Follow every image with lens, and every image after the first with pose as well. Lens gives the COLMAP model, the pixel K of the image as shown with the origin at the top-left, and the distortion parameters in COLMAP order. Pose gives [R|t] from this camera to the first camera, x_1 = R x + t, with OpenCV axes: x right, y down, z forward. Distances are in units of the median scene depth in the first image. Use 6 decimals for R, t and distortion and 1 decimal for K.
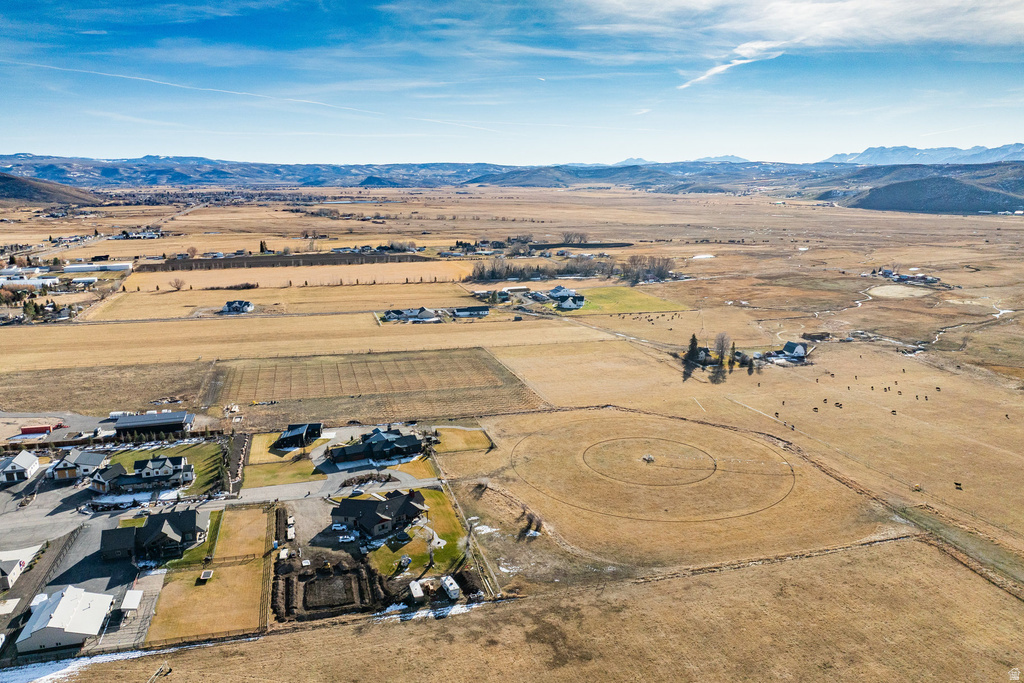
lens RADIAL K [[739.7, 0, 514.2], [0, 739.7, 340.4], [0, 0, 1]] dist [-0.047389, 0.018522]
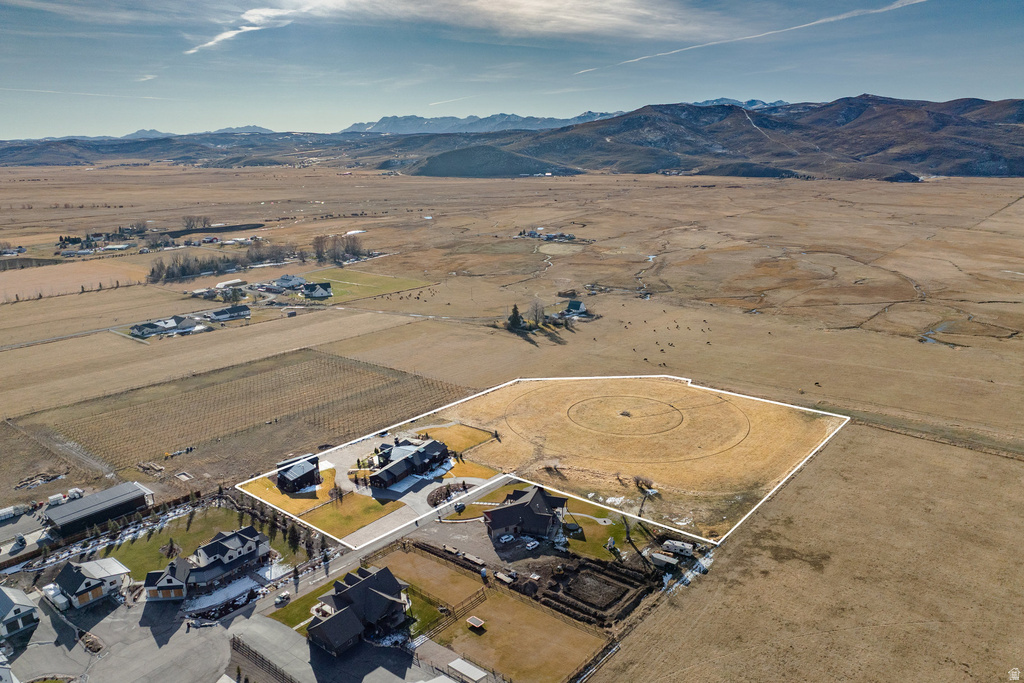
lens RADIAL K [[739.7, 0, 513.3], [0, 739.7, 345.3], [0, 0, 1]] dist [-0.047389, 0.018522]
pose [[0.820323, -0.157722, 0.549721, -0.476694], [0.132976, 0.987477, 0.084887, -0.053629], [-0.556226, 0.003465, 0.831024, 0.117780]]
